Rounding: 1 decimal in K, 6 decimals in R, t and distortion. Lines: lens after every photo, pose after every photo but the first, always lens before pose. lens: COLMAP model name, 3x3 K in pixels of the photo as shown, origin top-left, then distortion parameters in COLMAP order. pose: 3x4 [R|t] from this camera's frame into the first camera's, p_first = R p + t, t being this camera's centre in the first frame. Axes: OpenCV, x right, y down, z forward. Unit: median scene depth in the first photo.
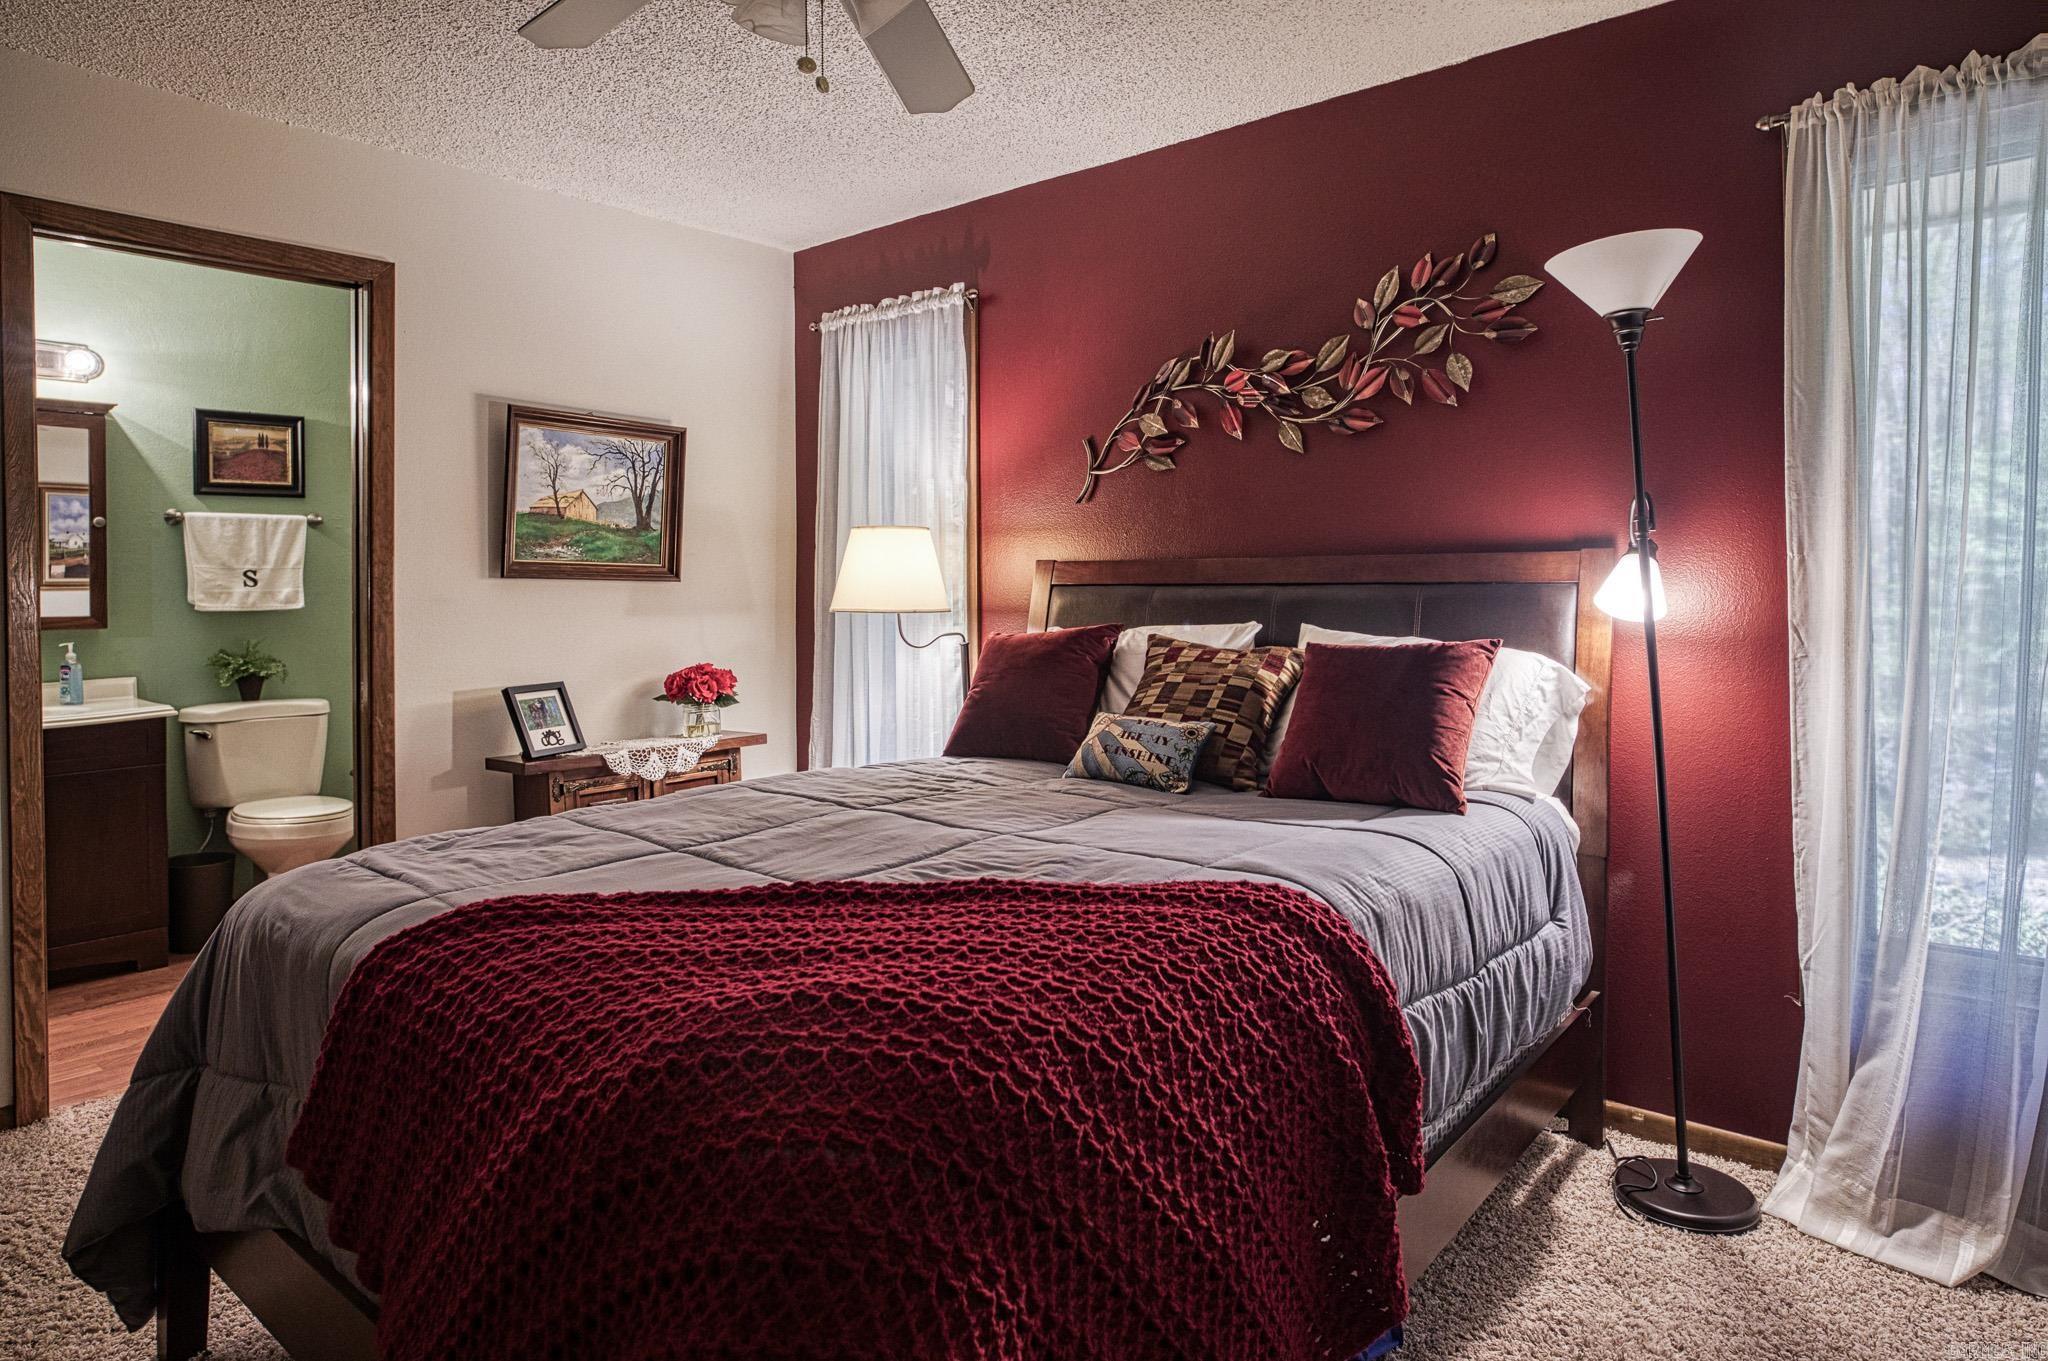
lens RADIAL K [[1192.4, 0, 1037.0], [0, 1192.4, 611.8], [0, 0, 1]] dist [-0.027274, 0.013970]
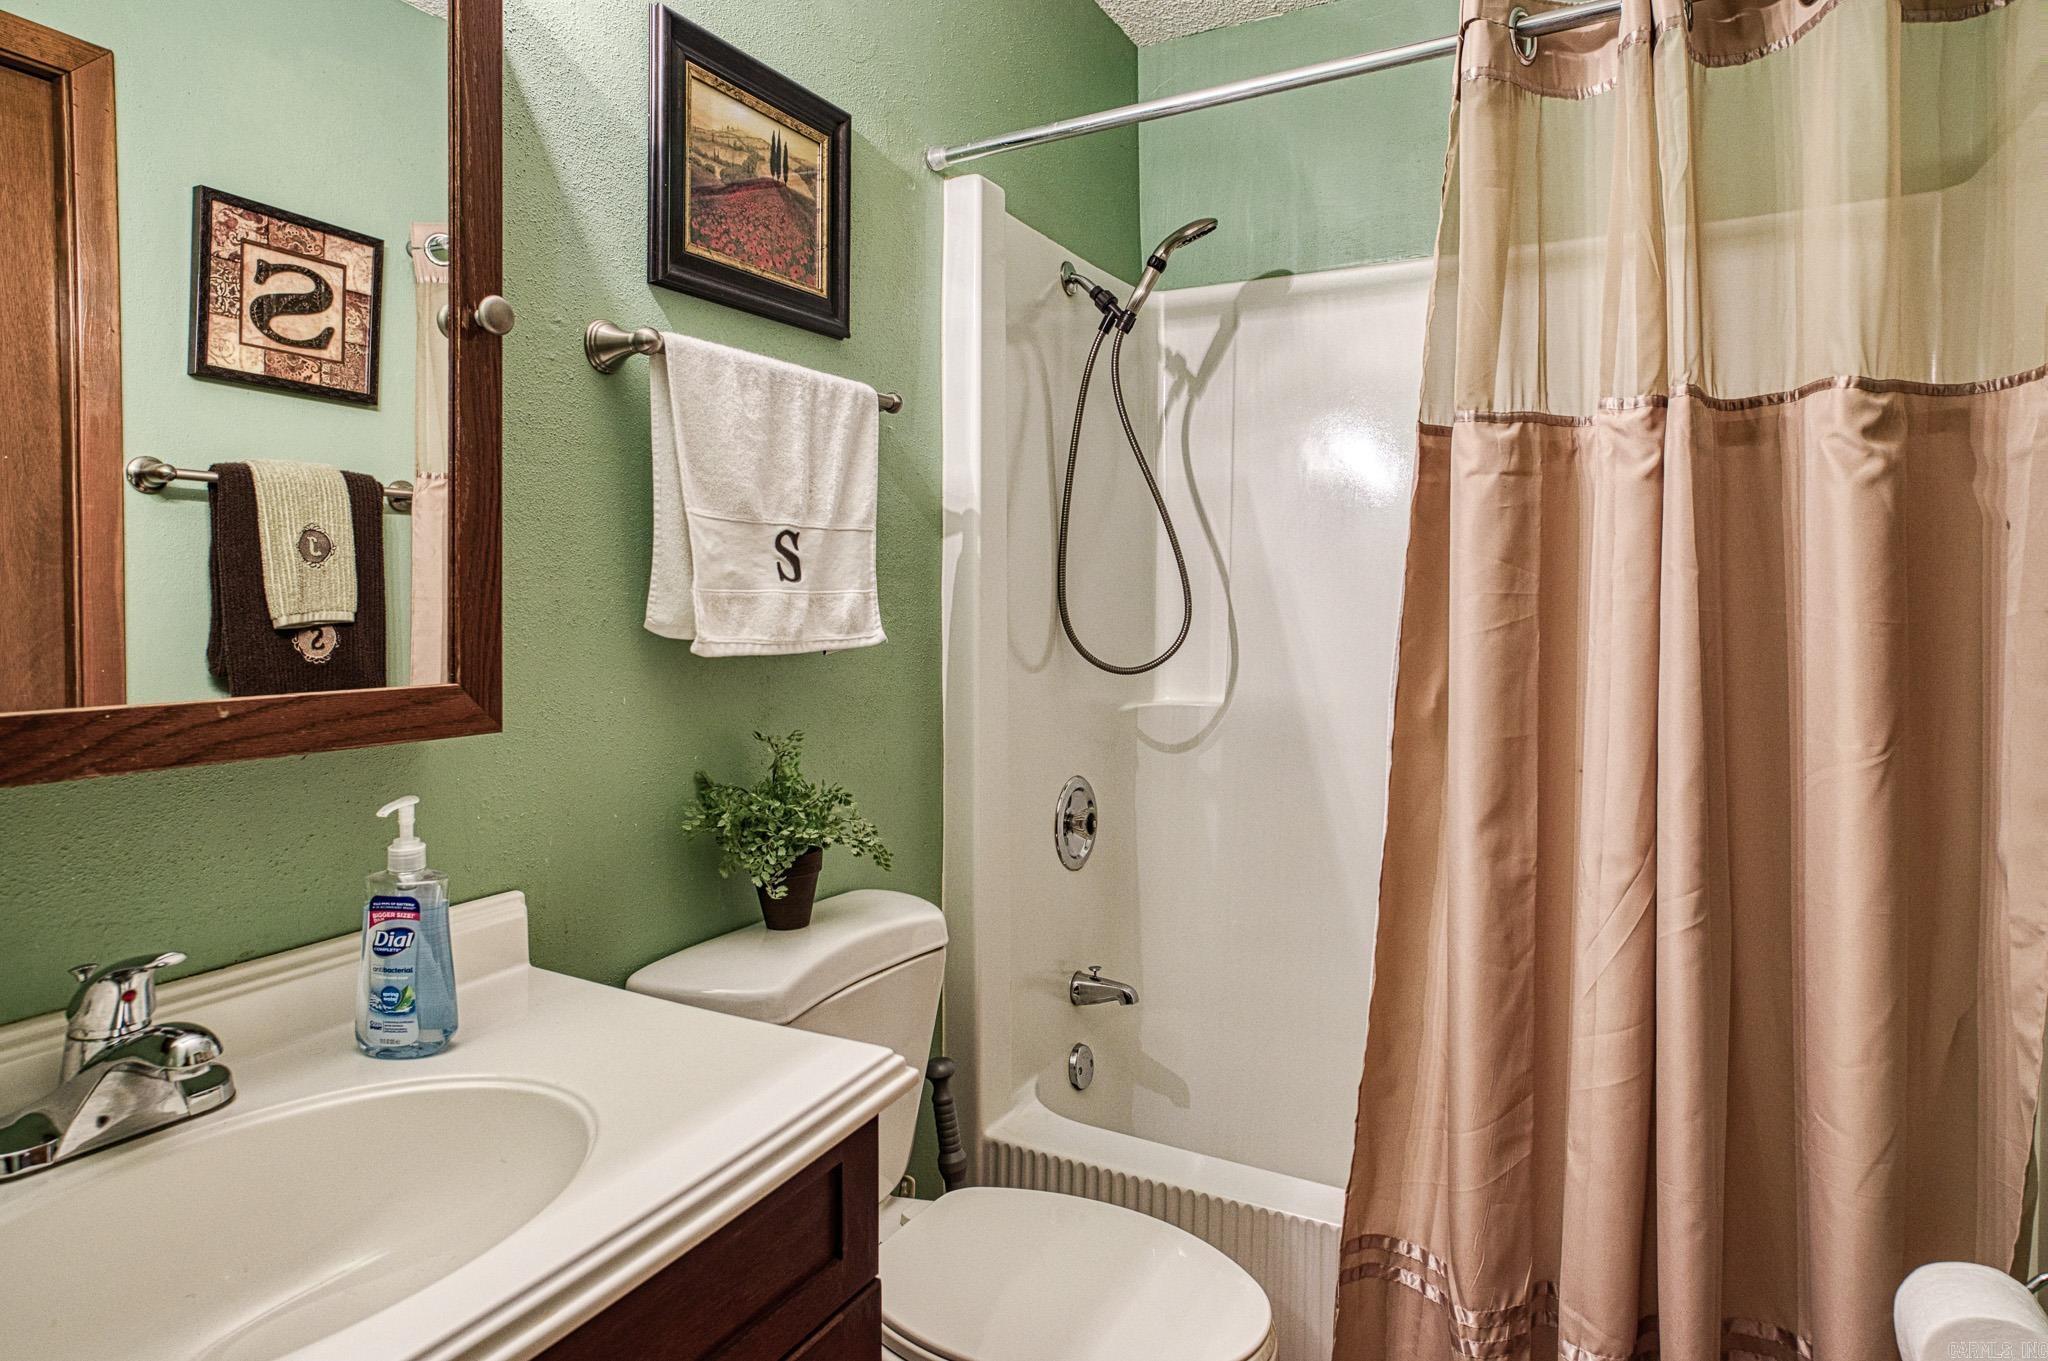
lens RADIAL K [[1192.4, 0, 992.8], [0, 1192.4, 633.0], [0, 0, 1]] dist [-0.027274, 0.013970]
pose [[0.985781, -0.003680, 0.167996, -0.665241], [0.004349, 0.999984, -0.003615, -0.005347], [-0.167980, 0.004294, 0.985781, 0.663220]]
